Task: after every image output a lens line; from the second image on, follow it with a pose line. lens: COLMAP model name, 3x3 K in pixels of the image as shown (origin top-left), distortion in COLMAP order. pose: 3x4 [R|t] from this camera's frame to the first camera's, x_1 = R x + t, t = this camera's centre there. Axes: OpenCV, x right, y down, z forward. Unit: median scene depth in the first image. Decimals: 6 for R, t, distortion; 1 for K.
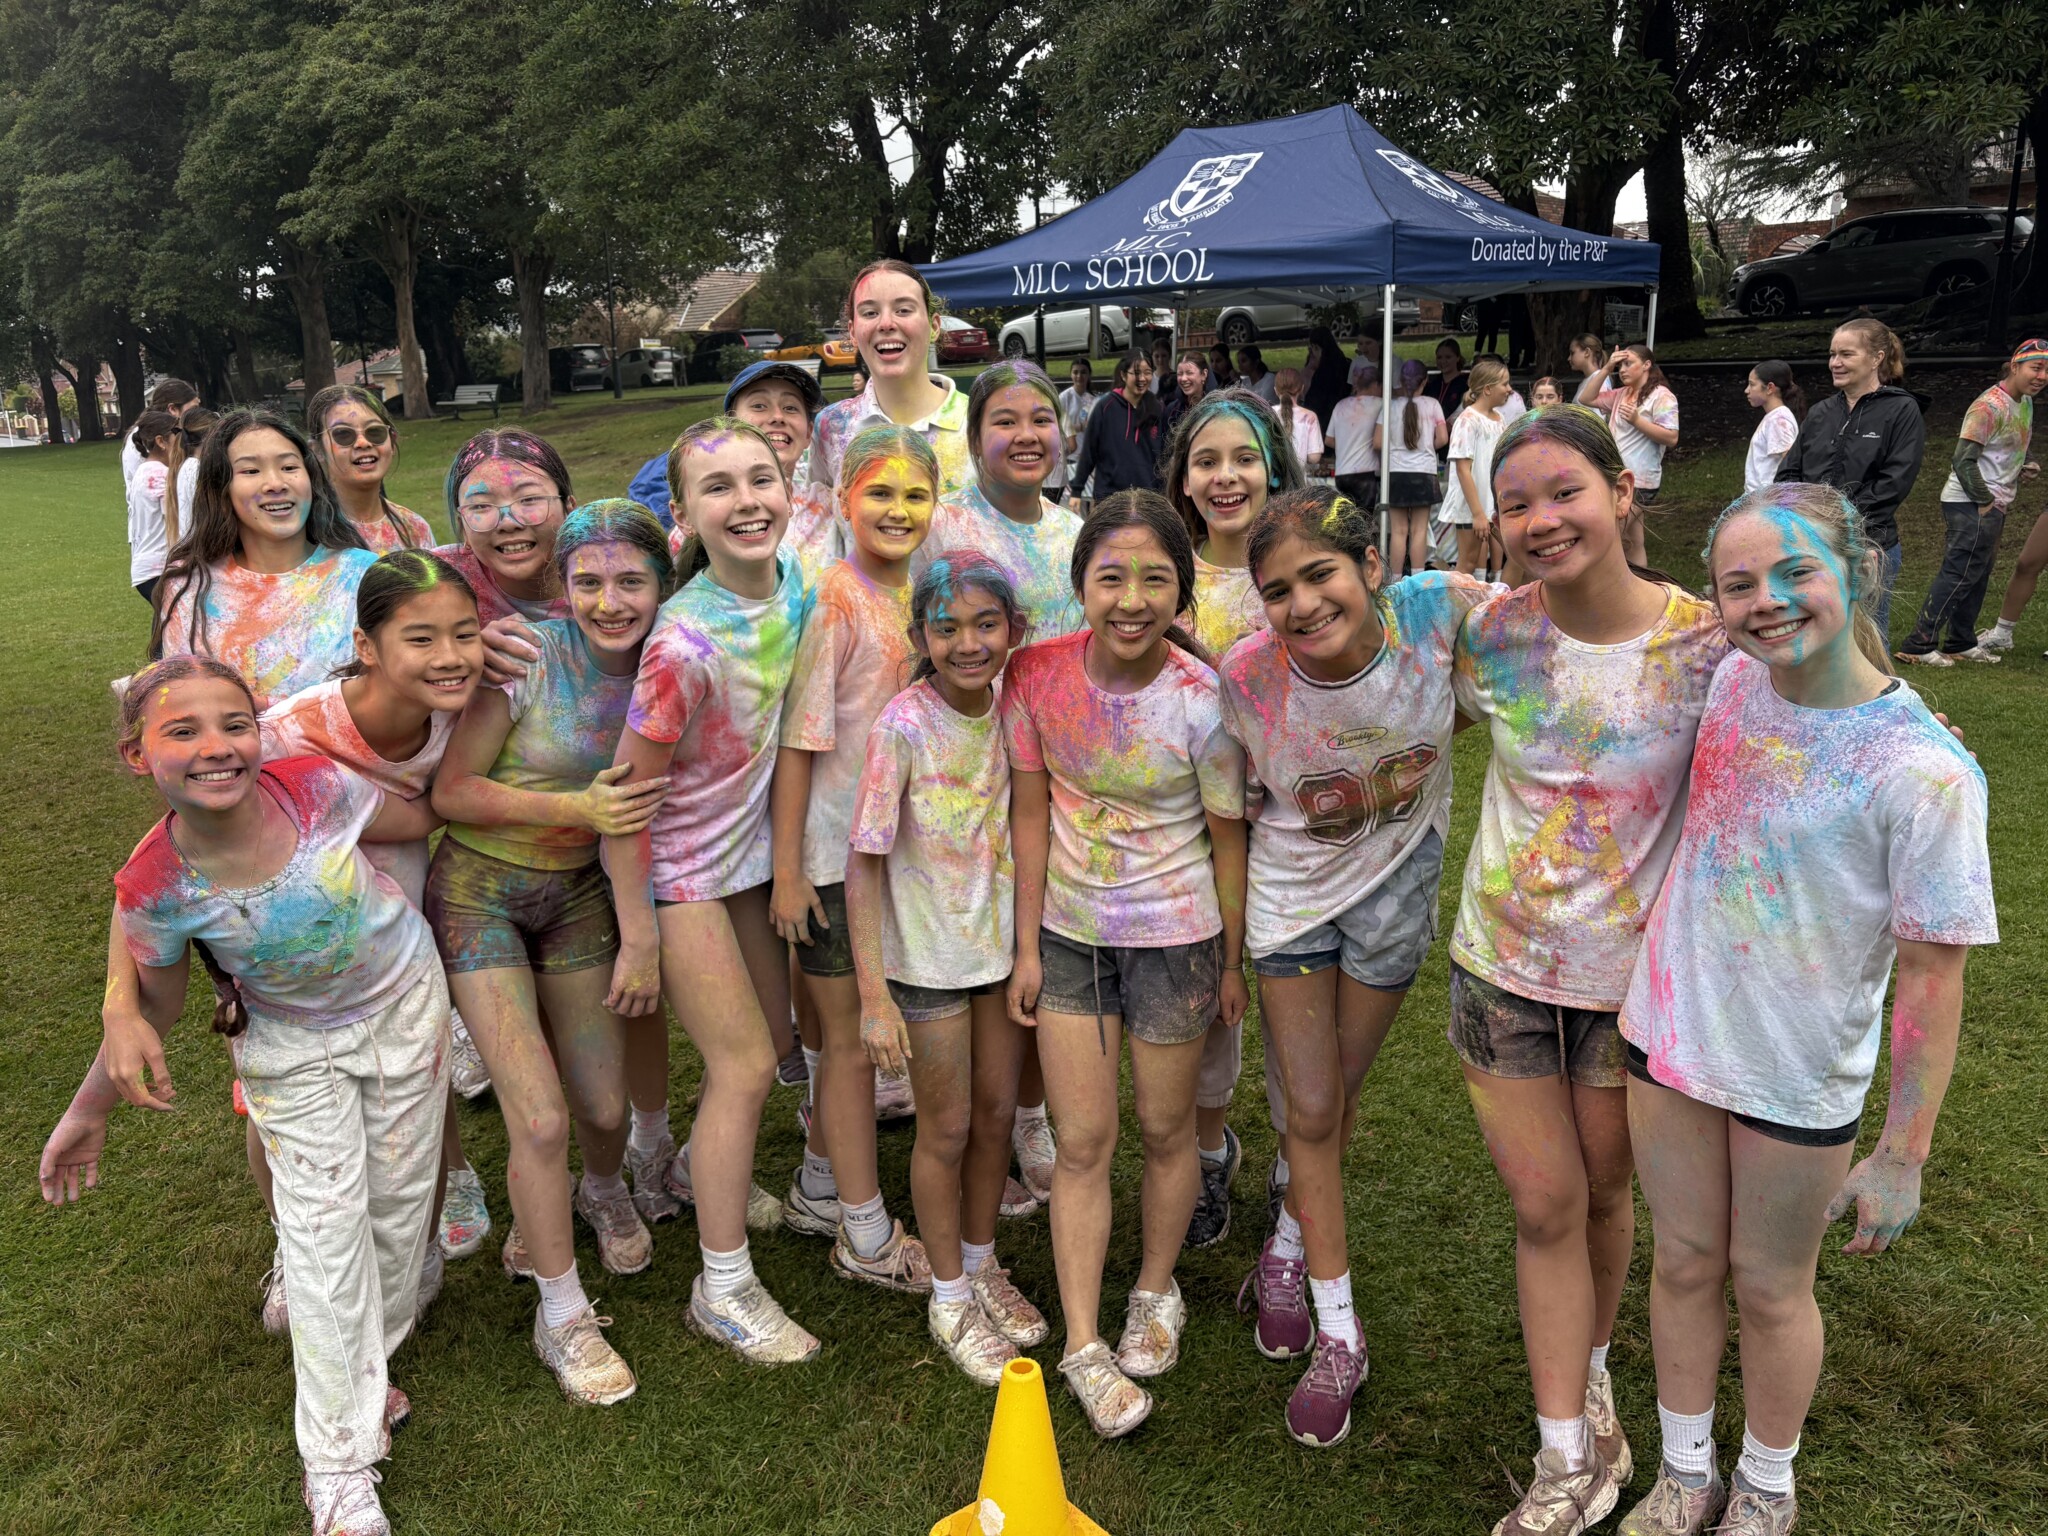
lens RADIAL K [[1599.5, 0, 1020.4], [0, 1599.5, 748.6], [0, 0, 1]] dist [0.063131, -0.078599]
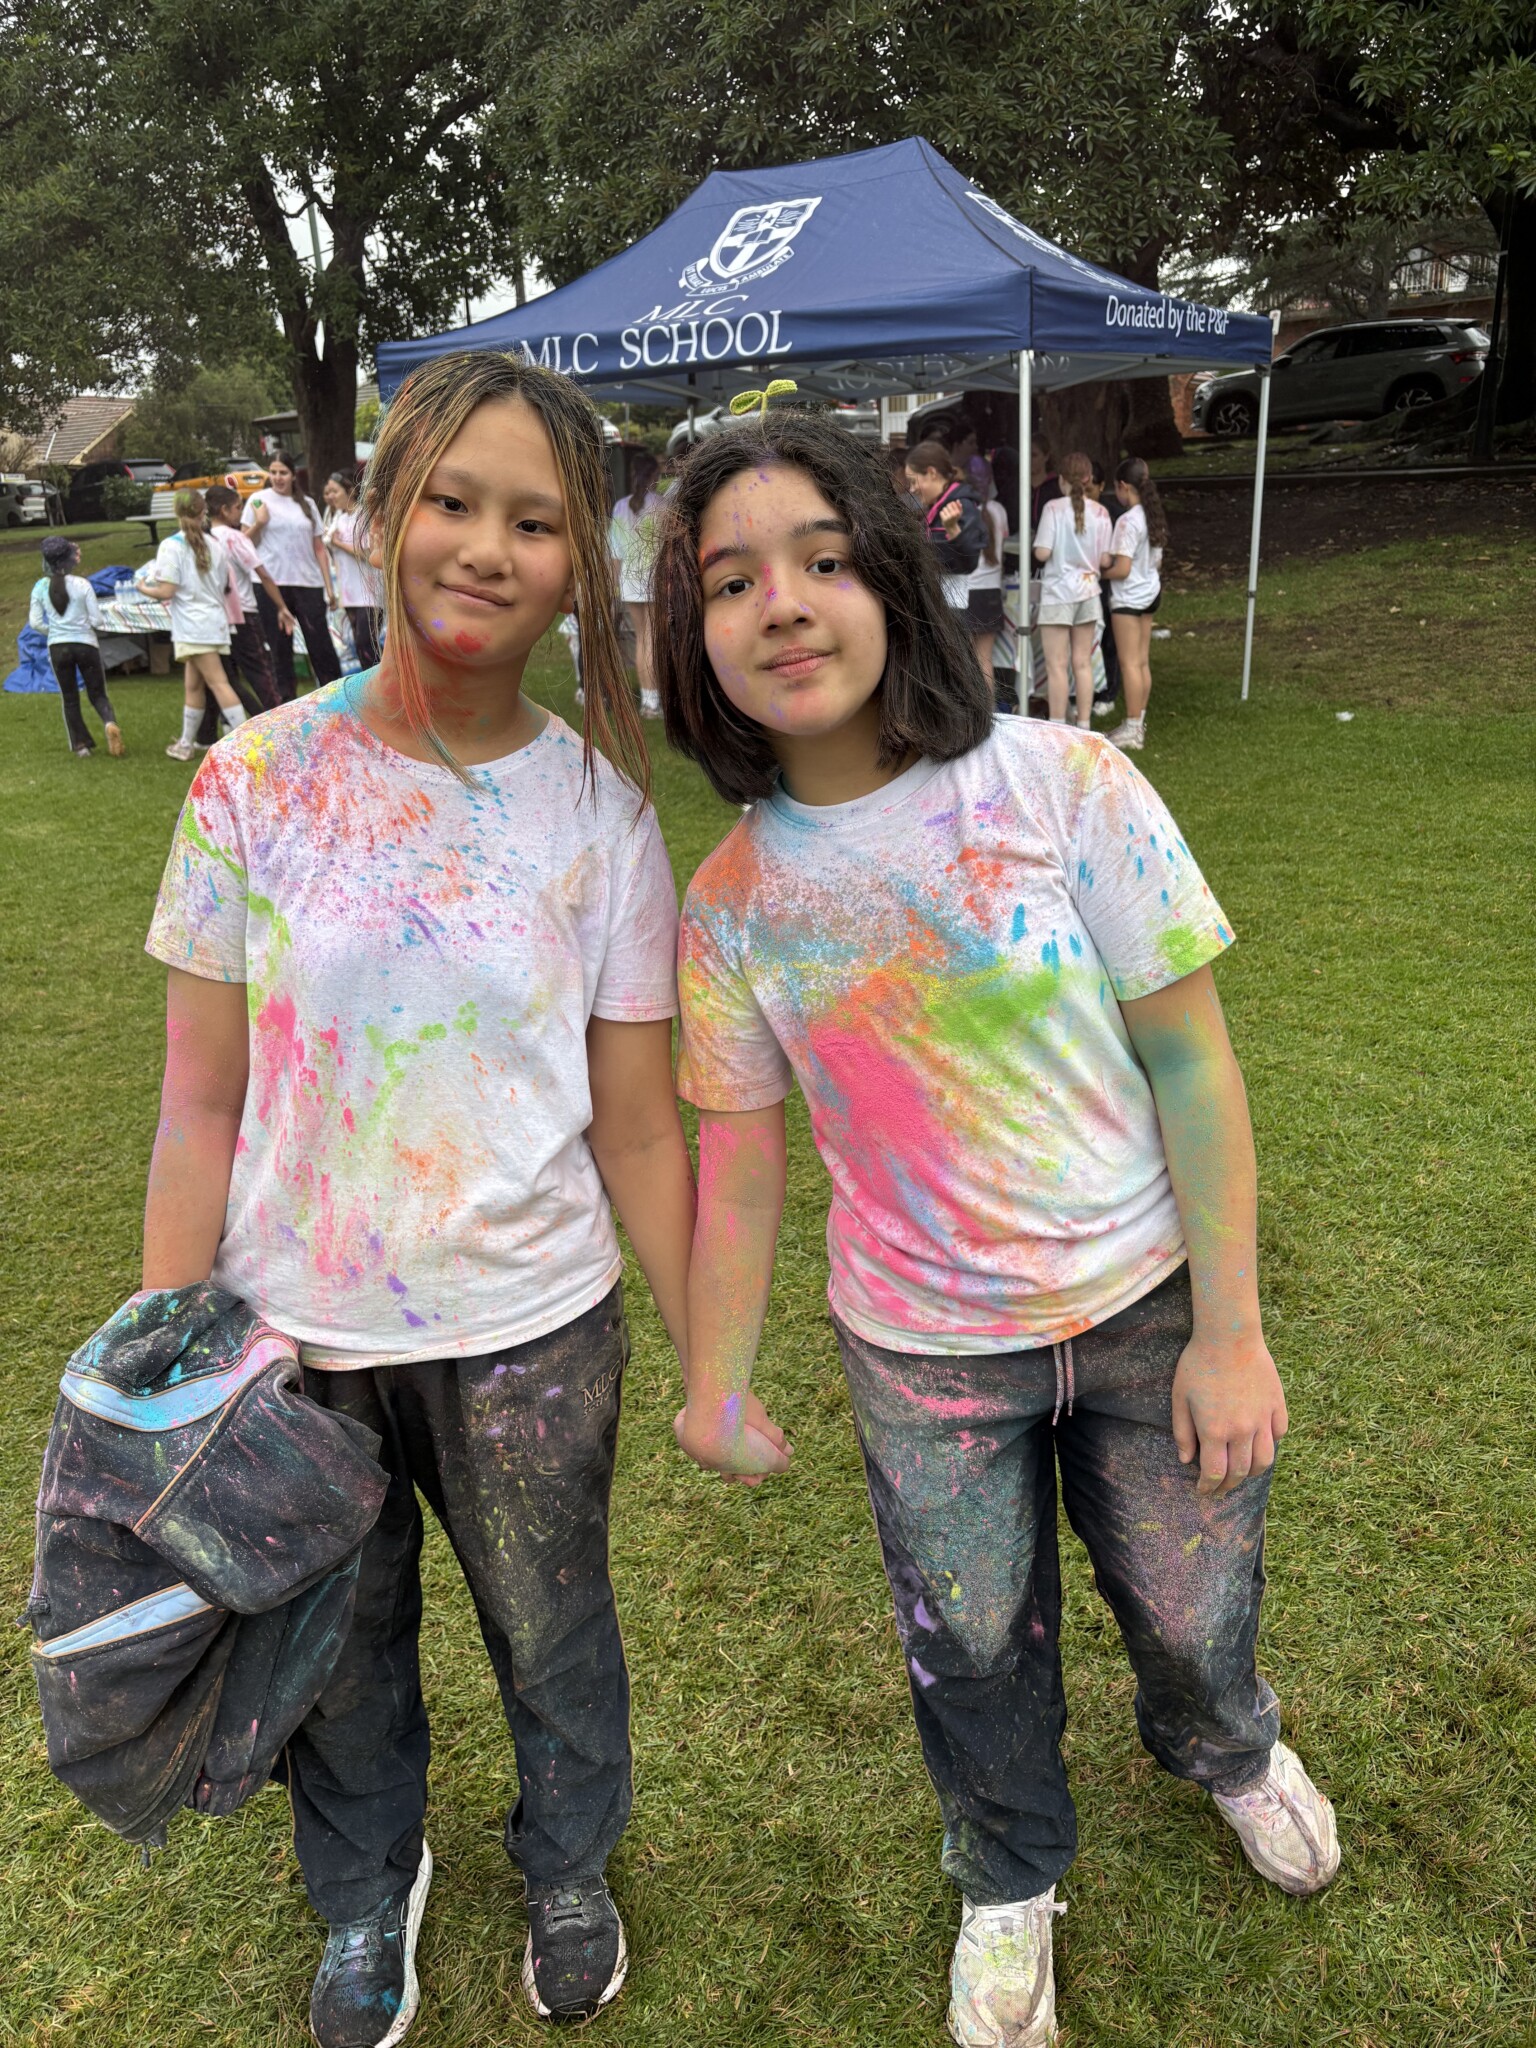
lens RADIAL K [[1599.5, 0, 768.0], [0, 1599.5, 1024.0], [0, 0, 1]] dist [0.063131, -0.078599]
pose [[0.979603, -0.074826, 0.186490, -0.055688], [0.060405, 0.994812, 0.081856, -0.021076], [-0.191647, -0.068922, 0.979041, 0.163452]]
